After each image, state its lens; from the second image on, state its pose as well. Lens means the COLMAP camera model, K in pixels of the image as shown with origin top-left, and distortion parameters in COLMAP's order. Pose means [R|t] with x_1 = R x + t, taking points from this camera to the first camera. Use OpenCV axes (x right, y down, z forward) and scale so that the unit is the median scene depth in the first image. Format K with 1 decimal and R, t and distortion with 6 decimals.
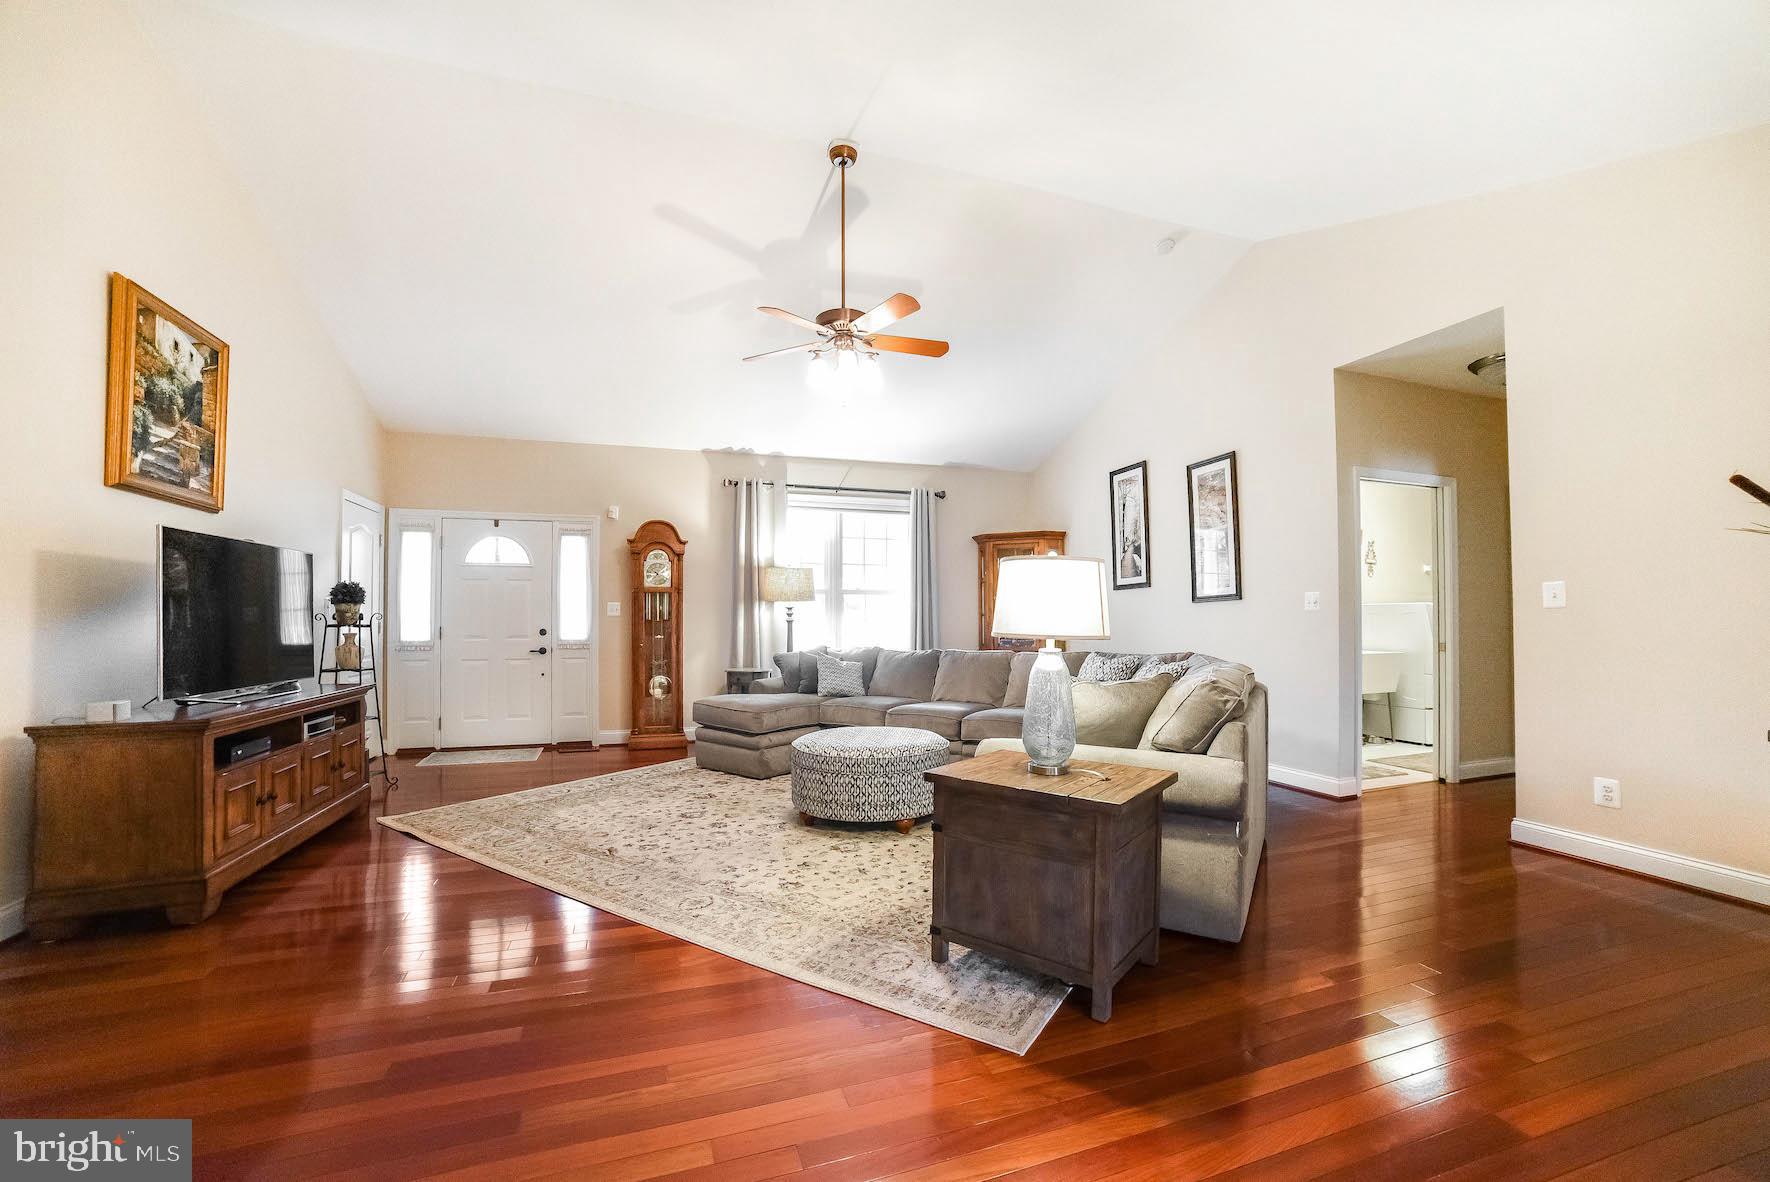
lens RADIAL K [[725.2, 0, 885.1], [0, 725.2, 608.2], [0, 0, 1]] dist [-0.090560, 0.038629]
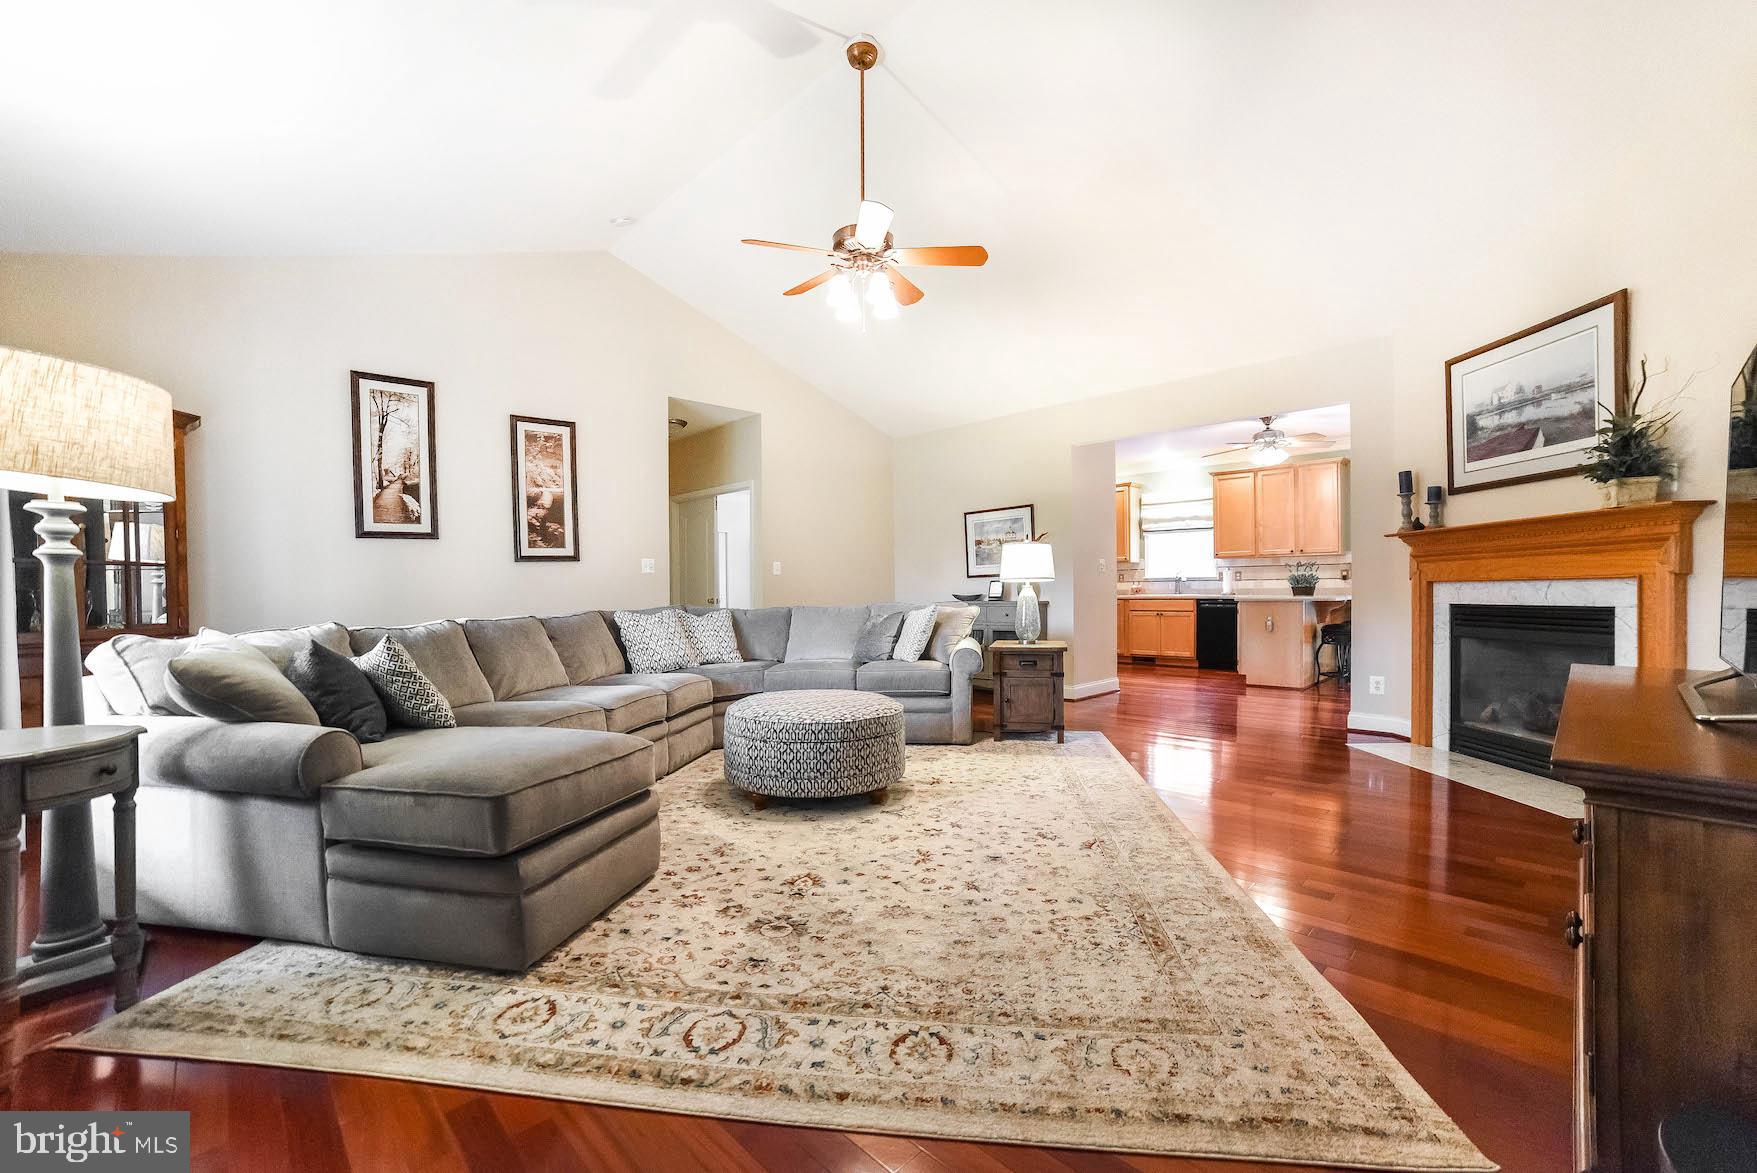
lens RADIAL K [[698.9, 0, 886.9], [0, 698.9, 602.0], [0, 0, 1]] dist [-0.081576, 0.040792]
pose [[-0.432683, -0.009904, 0.901492, -0.535071], [-0.006061, 0.999949, 0.008077, 0.032367], [-0.901526, -0.001969, -0.432721, 0.837021]]
